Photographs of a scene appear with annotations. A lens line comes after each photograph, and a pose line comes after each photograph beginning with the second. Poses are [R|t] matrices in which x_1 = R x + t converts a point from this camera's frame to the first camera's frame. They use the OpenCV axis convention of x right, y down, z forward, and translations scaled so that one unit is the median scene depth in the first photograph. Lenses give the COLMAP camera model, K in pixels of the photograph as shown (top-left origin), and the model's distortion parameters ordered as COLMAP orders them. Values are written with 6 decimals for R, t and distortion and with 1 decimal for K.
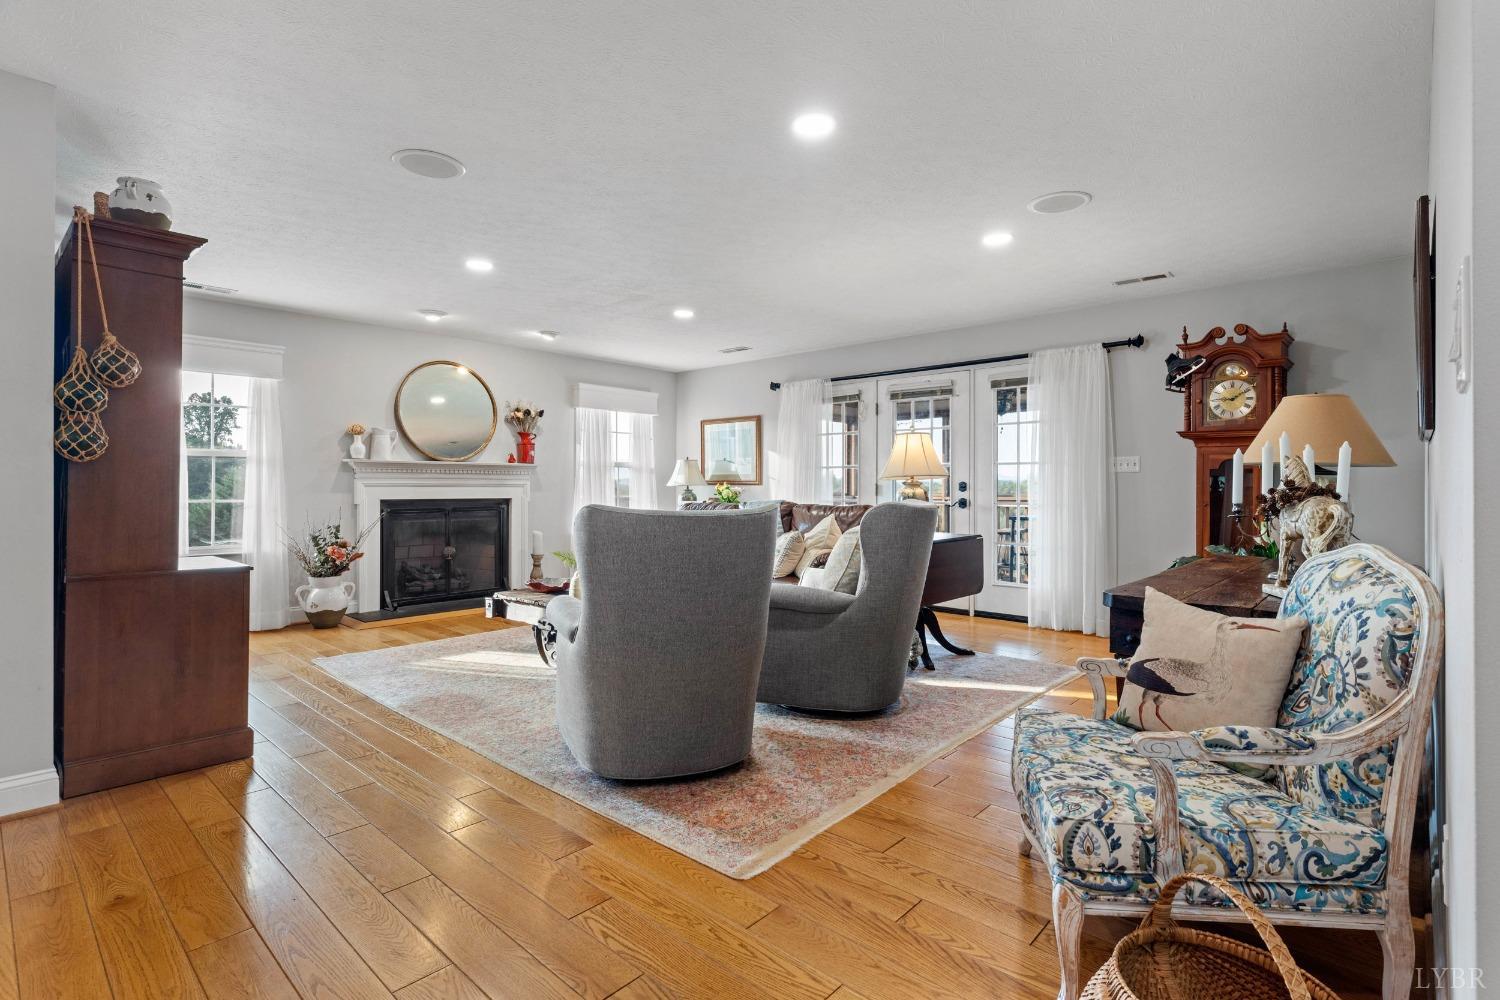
lens RADIAL K [[724.9, 0, 749.7], [0, 724.9, 500.5], [0, 0, 1]] dist [-0.000139, 0.001261]
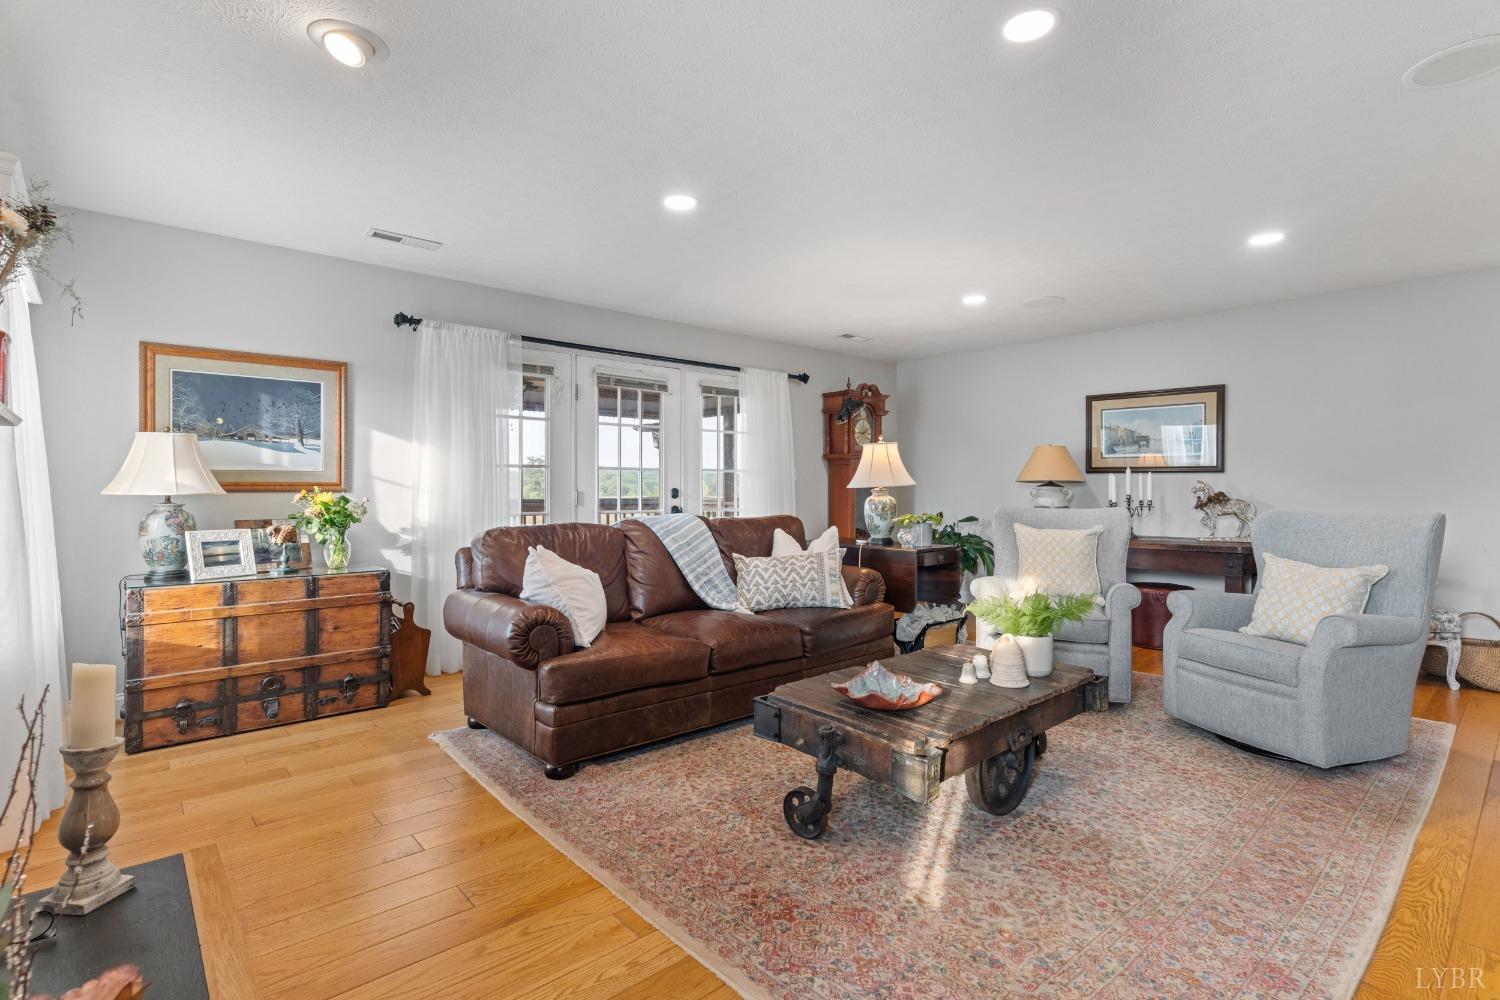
lens RADIAL K [[724.9, 0, 749.8], [0, 724.9, 493.7], [0, 0, 1]] dist [-0.000139, 0.001261]
pose [[0.100291, -0.013584, 0.994865, -0.668425], [0.014033, 0.999827, 0.012237, -0.030639], [-0.994859, 0.012733, 0.100464, 0.877019]]
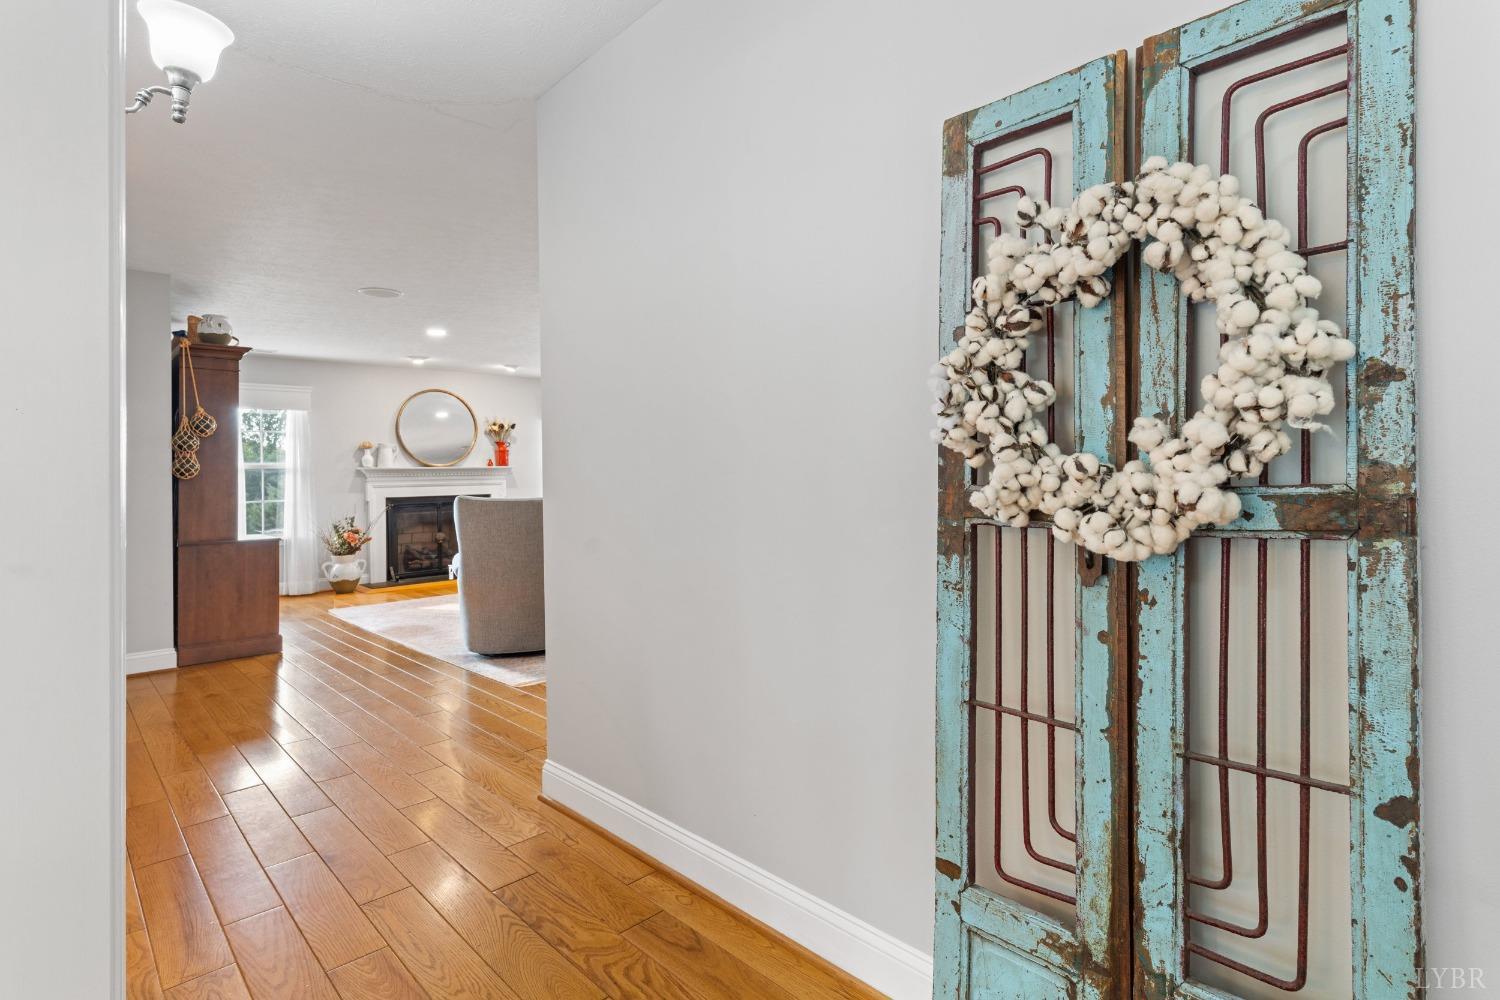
lens RADIAL K [[724.9, 0, 747.9], [0, 724.9, 476.2], [0, 0, 1]] dist [-0.000139, 0.001261]
pose [[0.998075, -0.026794, -0.055941, 0.244093], [0.025620, 0.999438, -0.021596, 0.005955], [0.056488, 0.020121, 0.998201, -0.306371]]
